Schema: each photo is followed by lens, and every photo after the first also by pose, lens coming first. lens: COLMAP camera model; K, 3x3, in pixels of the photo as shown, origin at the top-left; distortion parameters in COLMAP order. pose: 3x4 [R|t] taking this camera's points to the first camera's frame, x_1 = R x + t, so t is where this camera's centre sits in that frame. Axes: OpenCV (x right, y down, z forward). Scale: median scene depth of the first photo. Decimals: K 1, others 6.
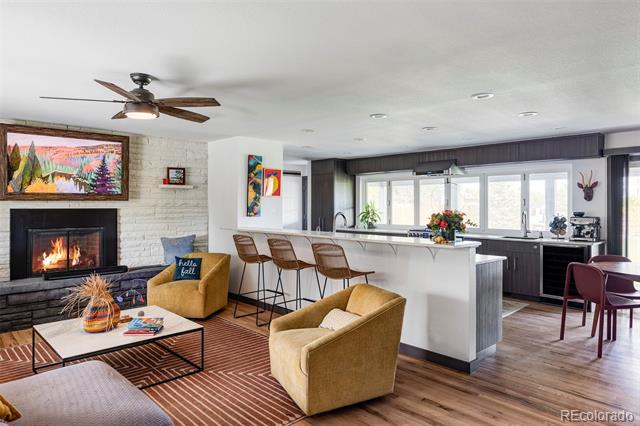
lens RADIAL K [[415.8, 0, 320.0], [0, 415.8, 213.0], [0, 0, 1]] dist [0.025171, 0.000550]
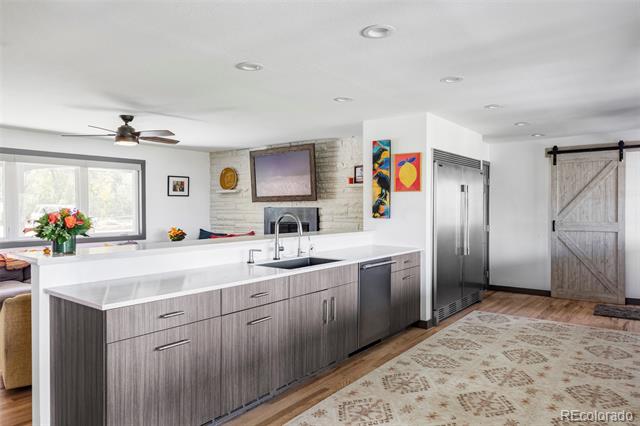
lens RADIAL K [[431.5, 0, 320.0], [0, 431.5, 213.0], [0, 0, 1]] dist [-0.003553, 0.000478]
pose [[0.159161, 0.012545, -0.987173, 0.694291], [-0.018141, 0.999788, 0.009780, -0.008190], [0.987086, 0.016351, 0.159354, 0.840030]]
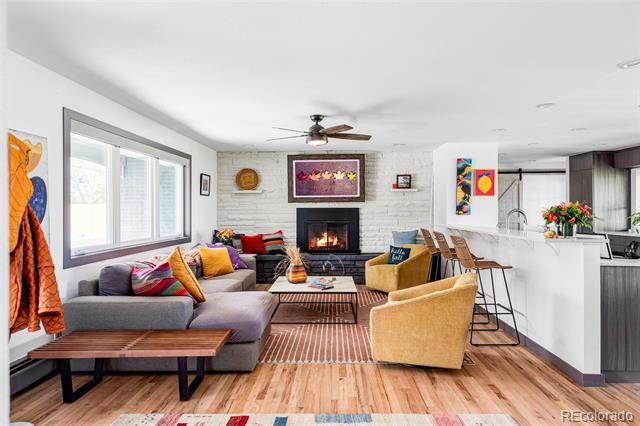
lens RADIAL K [[396.7, 0, 320.0], [0, 396.7, 213.0], [0, 0, 1]] dist [0.005925, 0.001490]
pose [[0.703987, 0.001612, -0.710211, 0.348593], [-0.012089, 0.999880, -0.009714, 0.020515], [0.710110, 0.015424, 0.703922, 0.005032]]
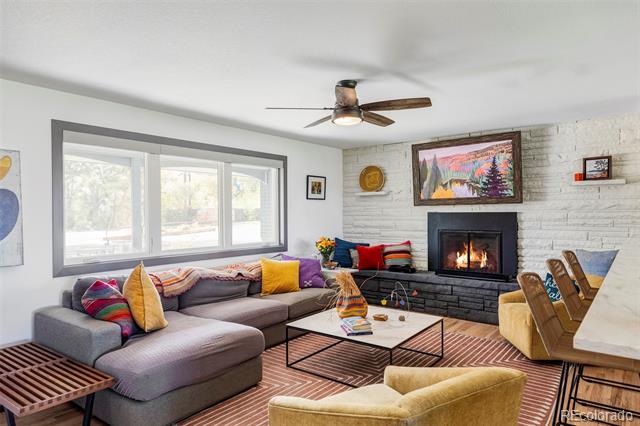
lens RADIAL K [[396.7, 0, 320.0], [0, 396.7, 213.0], [0, 0, 1]] dist [0.005925, 0.001490]
pose [[0.141954, -0.002593, -0.989870, 0.318683], [-0.014834, 0.999879, -0.004746, 0.001584], [0.989762, 0.015358, 0.141898, 0.464982]]
